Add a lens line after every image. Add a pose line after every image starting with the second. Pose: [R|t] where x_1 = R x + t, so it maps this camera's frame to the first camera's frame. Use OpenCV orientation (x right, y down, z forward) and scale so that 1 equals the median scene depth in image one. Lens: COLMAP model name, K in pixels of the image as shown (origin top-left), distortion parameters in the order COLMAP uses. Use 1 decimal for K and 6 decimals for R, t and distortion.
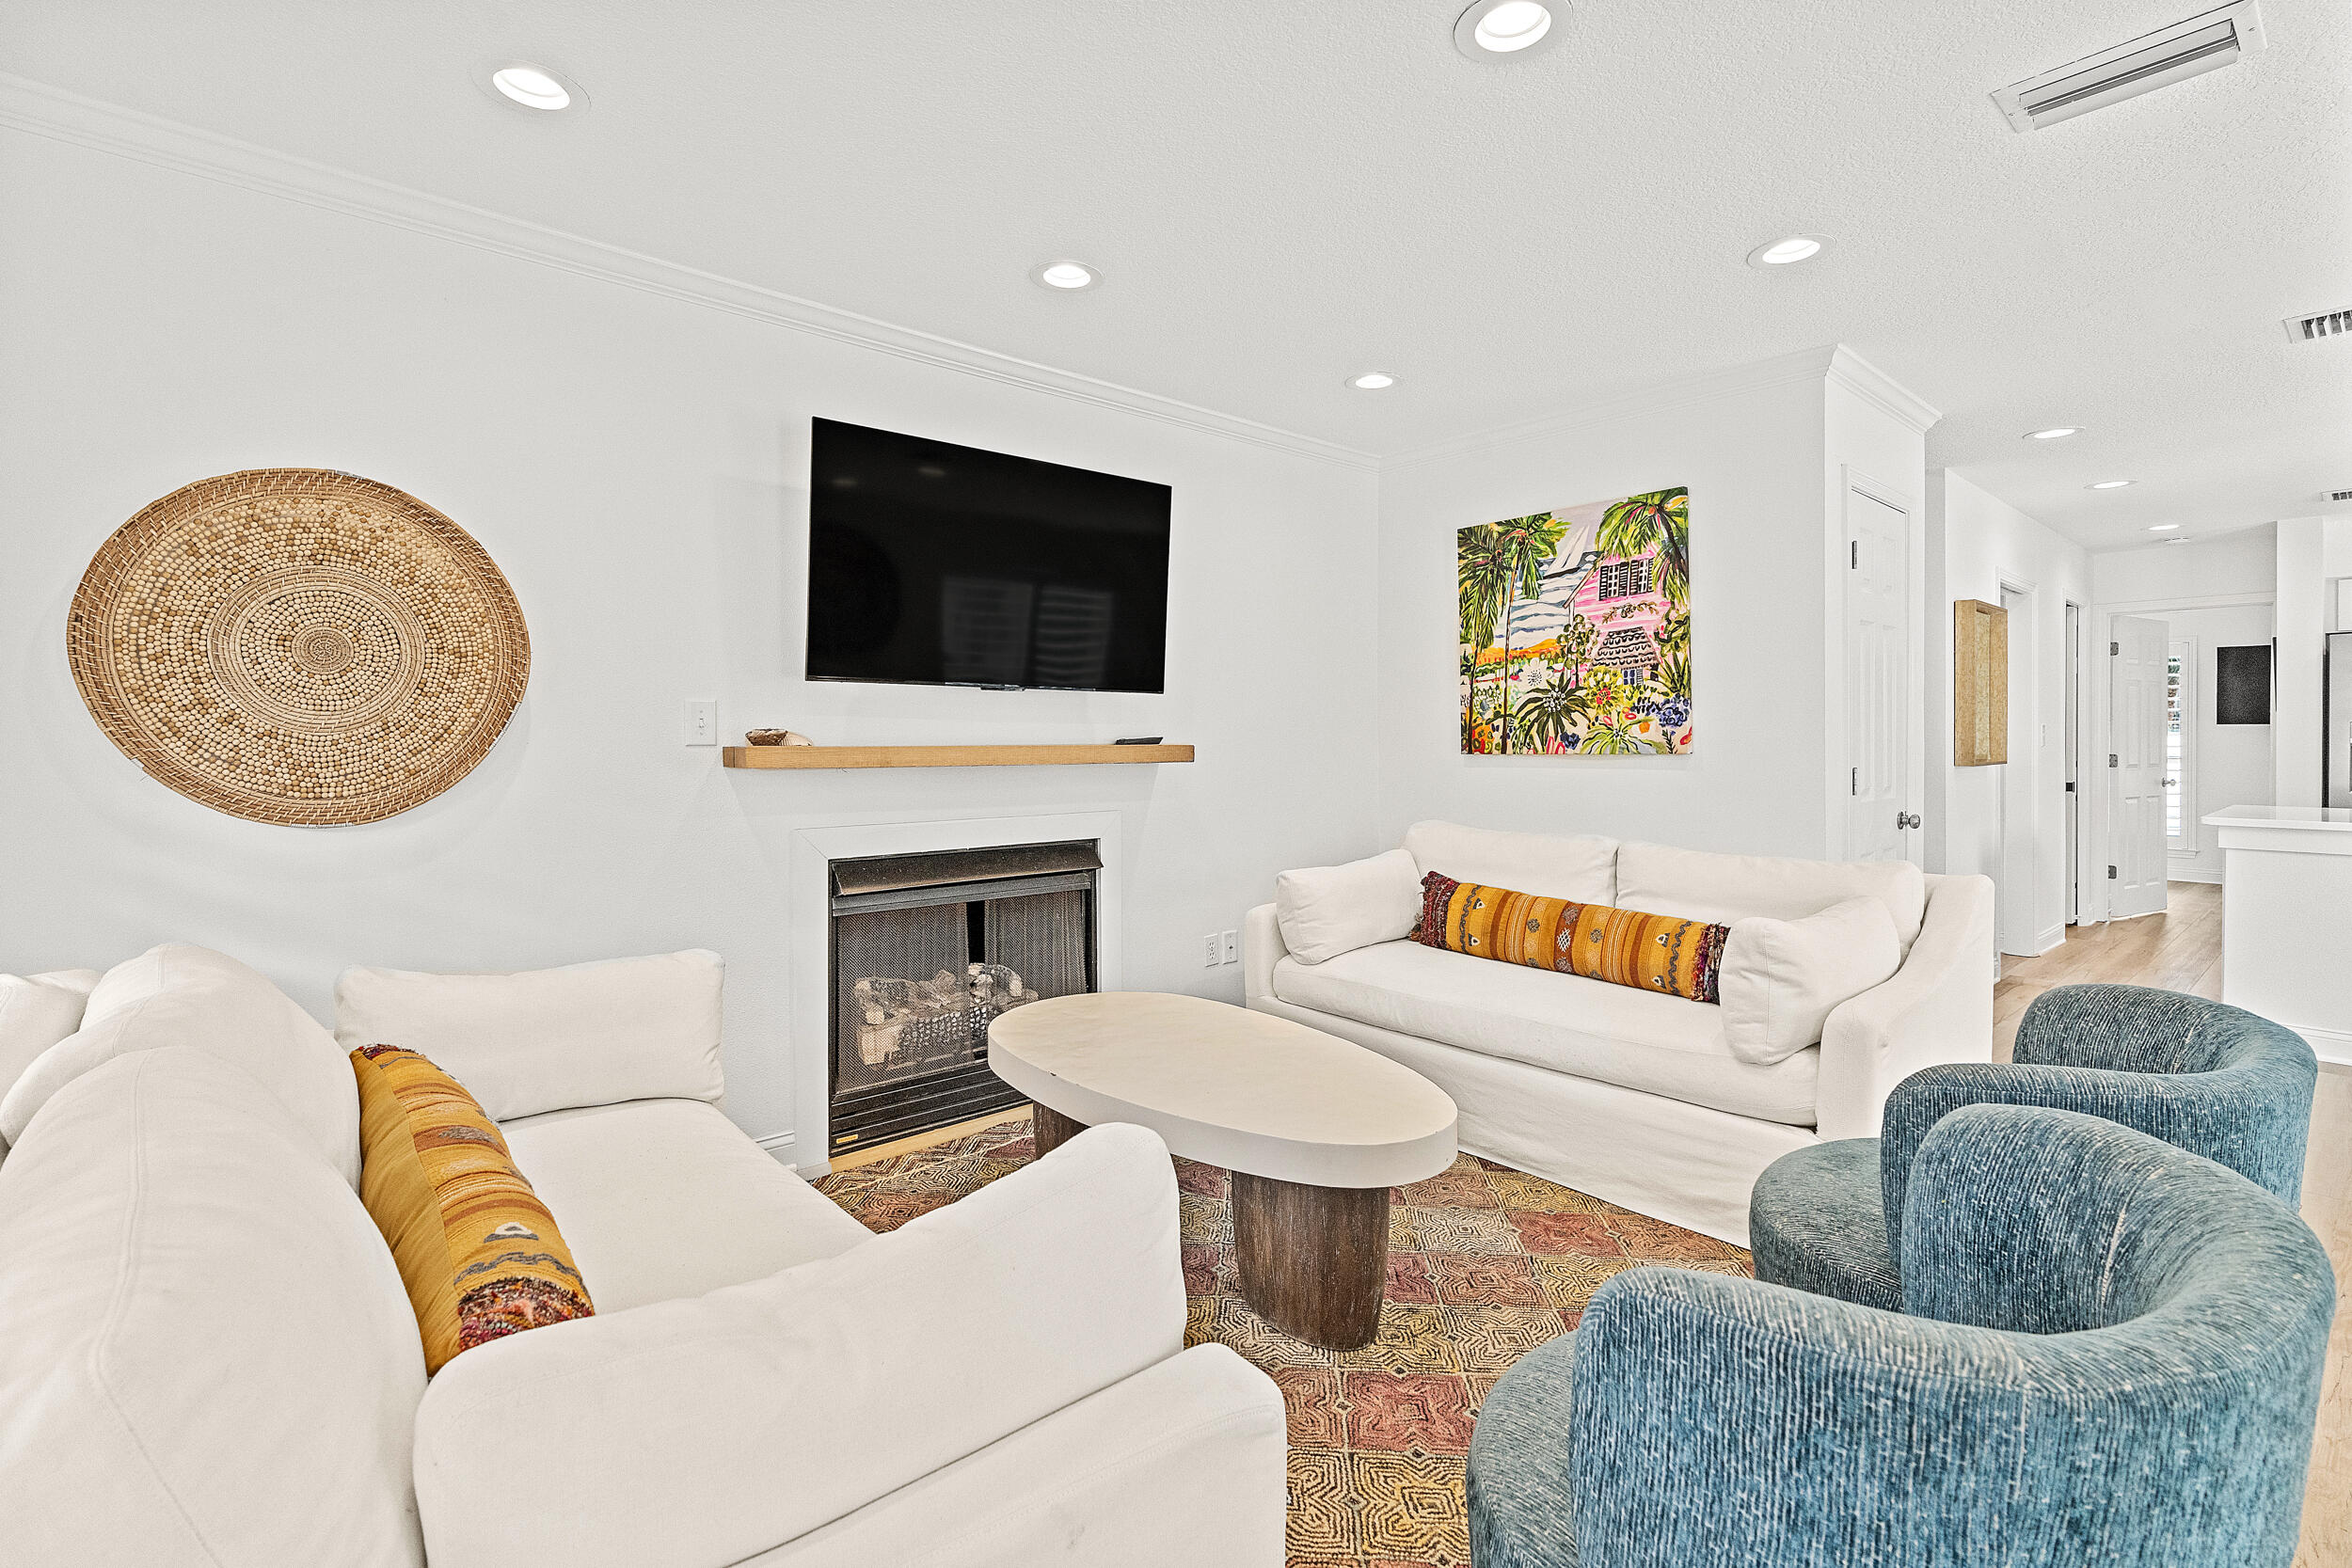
lens RADIAL K [[1069.1, 0, 1179.8], [0, 1069.1, 747.7], [0, 0, 1]] dist [-0.003795, -0.000441]
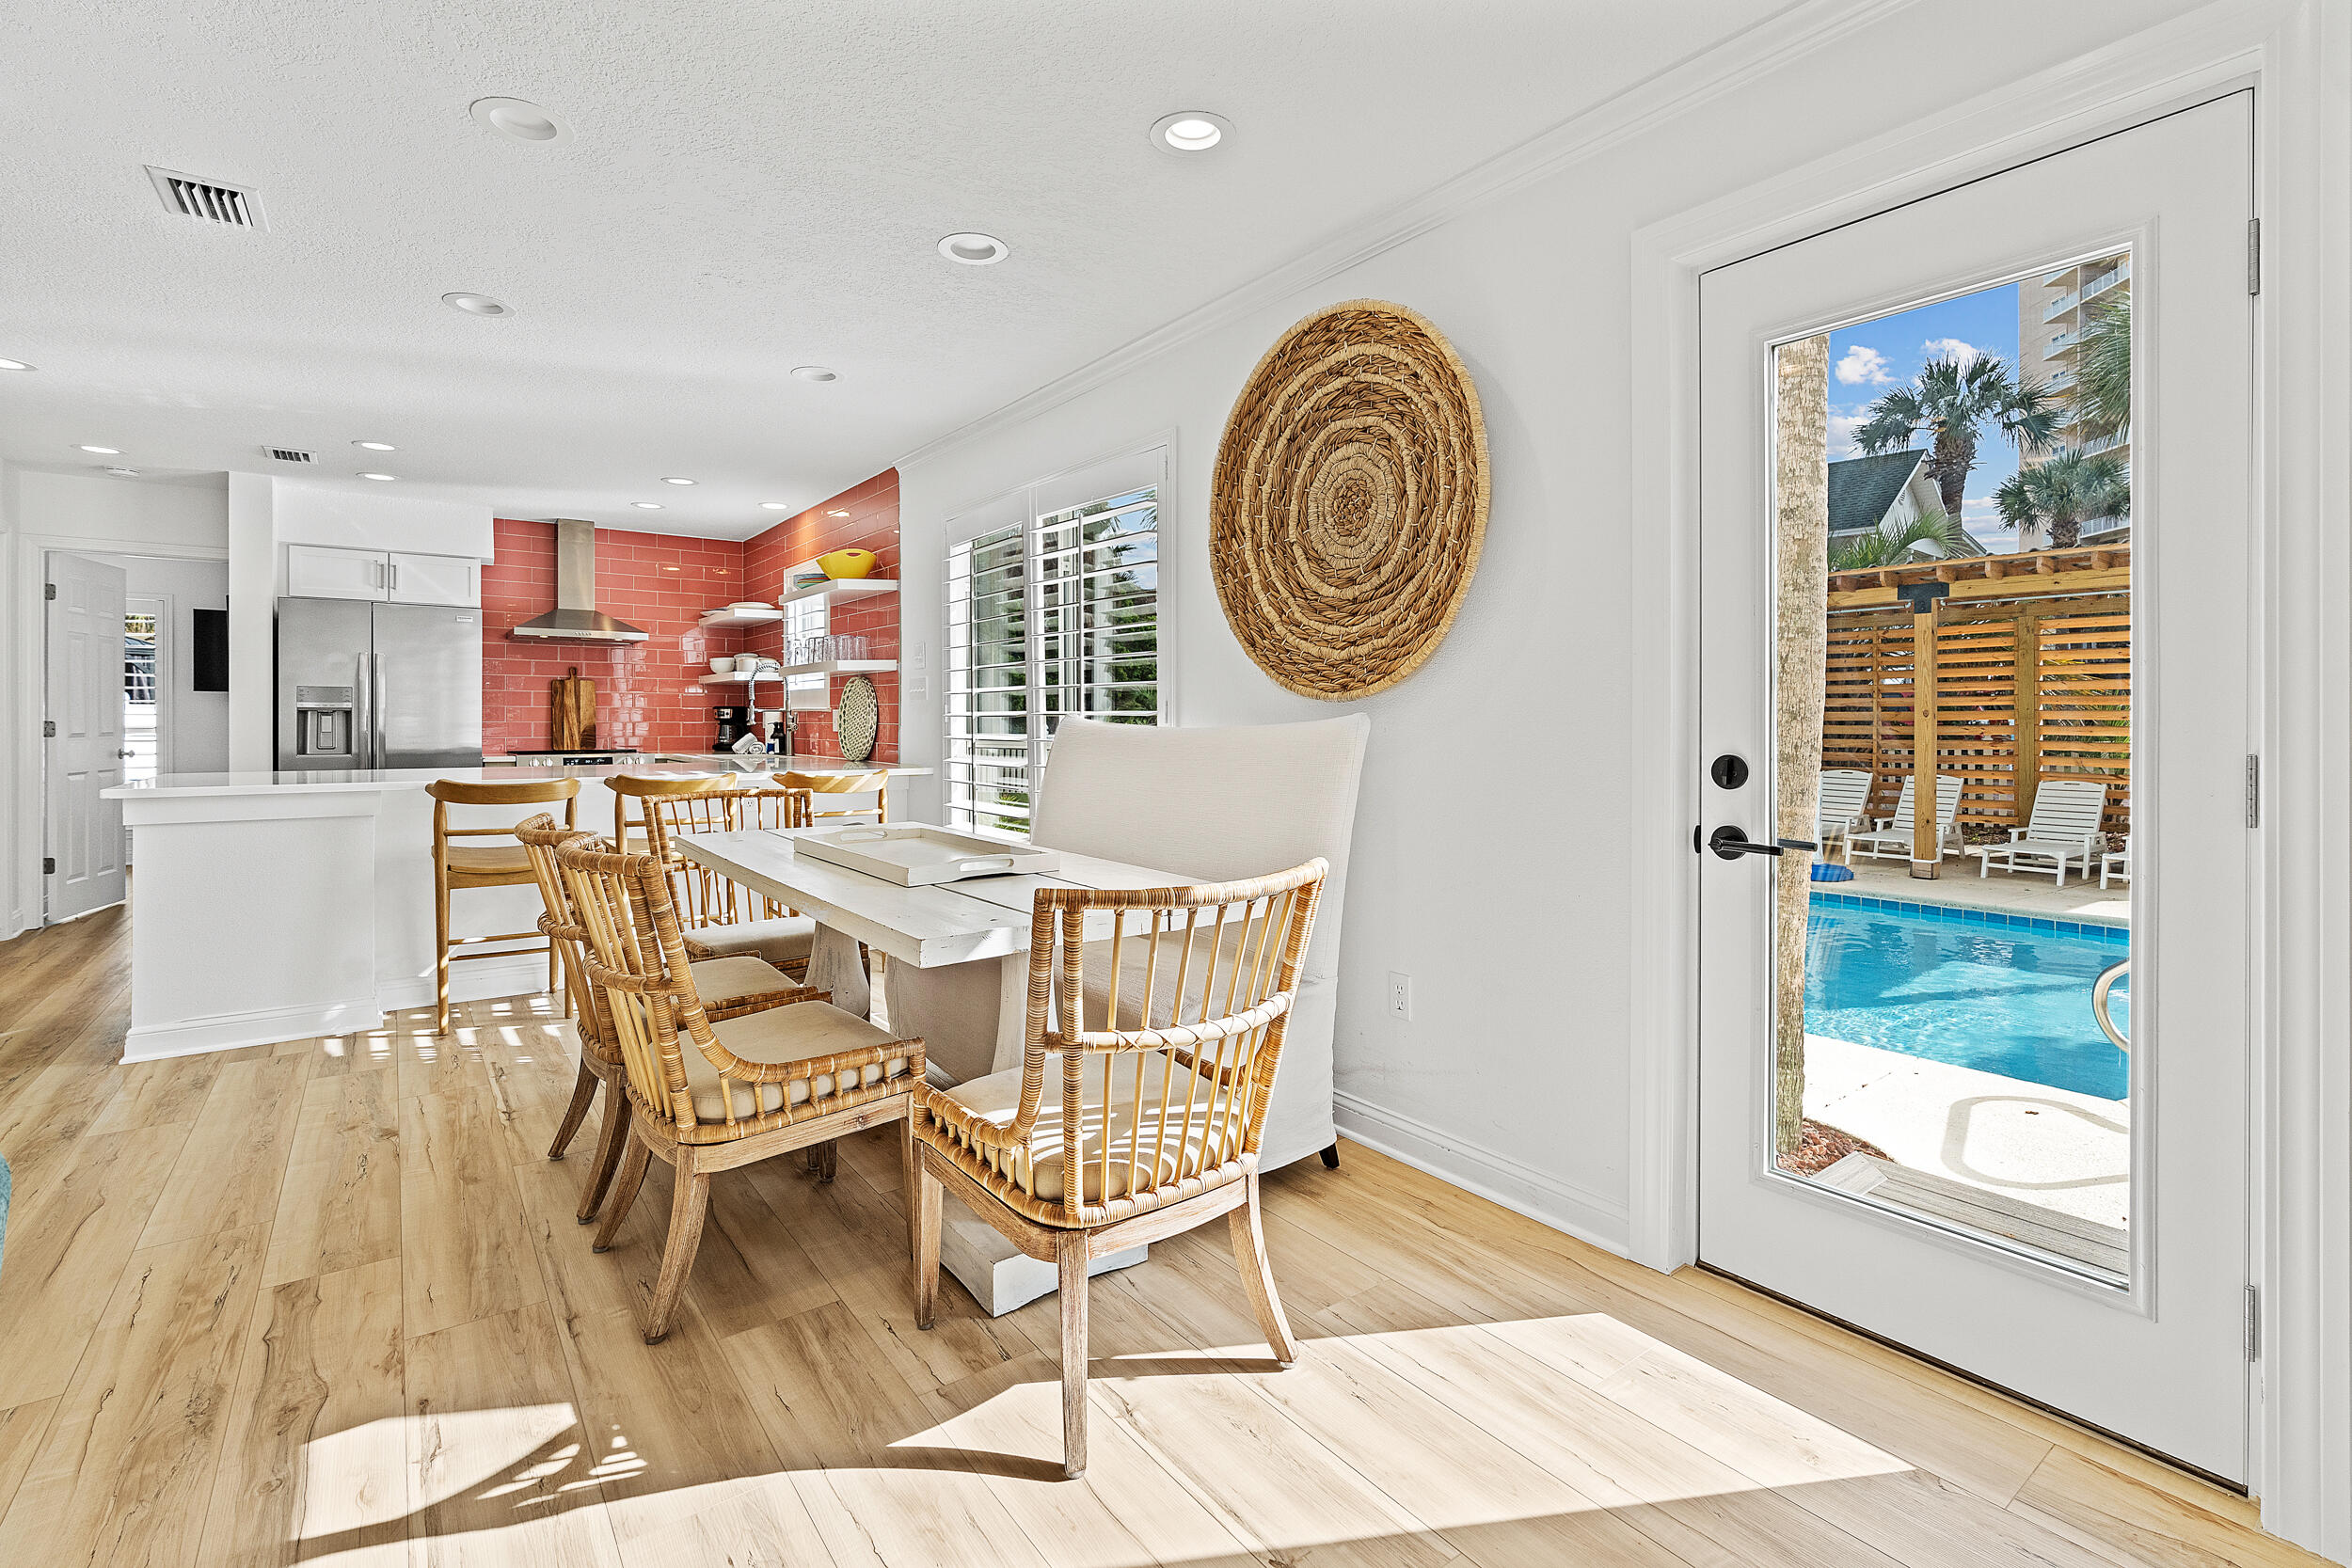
lens RADIAL K [[1067.6, 0, 1191.5], [0, 1067.6, 721.2], [0, 0, 1]] dist [-0.003677, 0.000345]
pose [[0.072867, -0.003068, 0.997337, 0.226436], [0.005788, 0.999980, 0.002653, 0.016444], [-0.997325, 0.005579, 0.072883, 0.118977]]
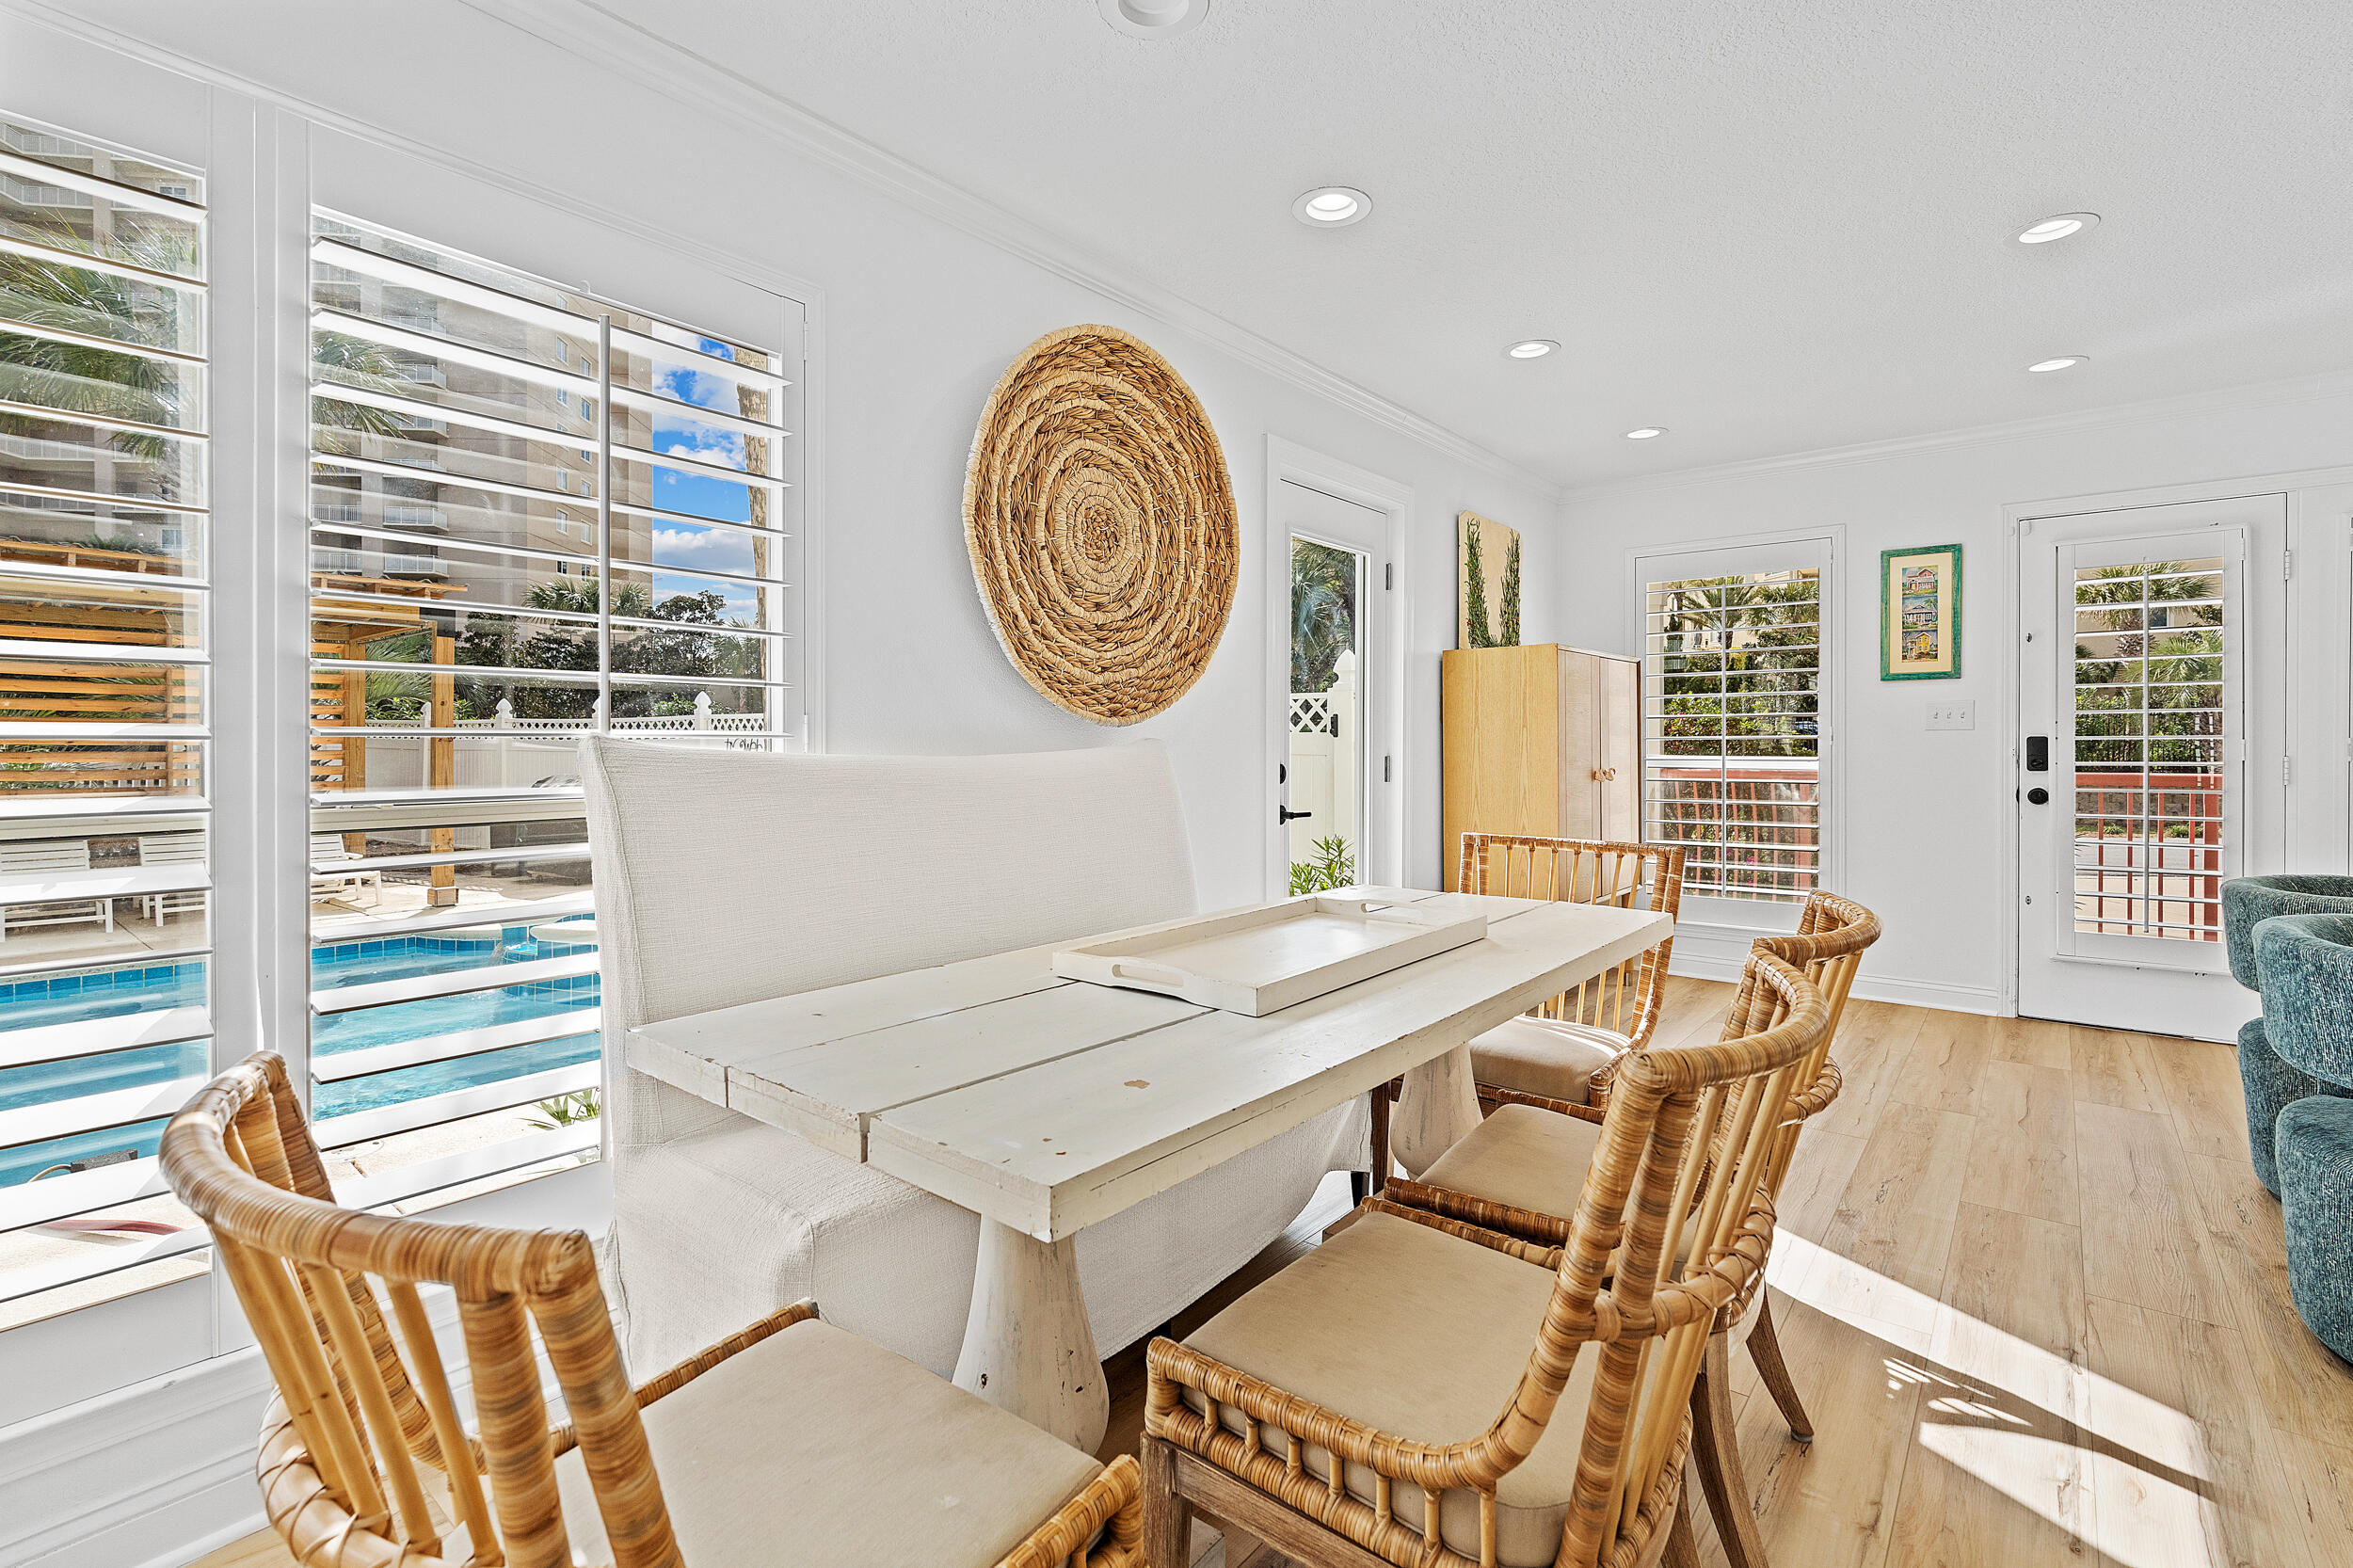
lens RADIAL K [[1069.7, 0, 1180.3], [0, 1069.7, 747.6], [0, 0, 1]] dist [-0.003795, -0.000441]
pose [[-0.986515, 0.001711, -0.163663, 1.033840], [-0.000009, 0.999945, 0.010512, 0.012324], [0.163672, 0.010372, -0.986460, 0.801907]]
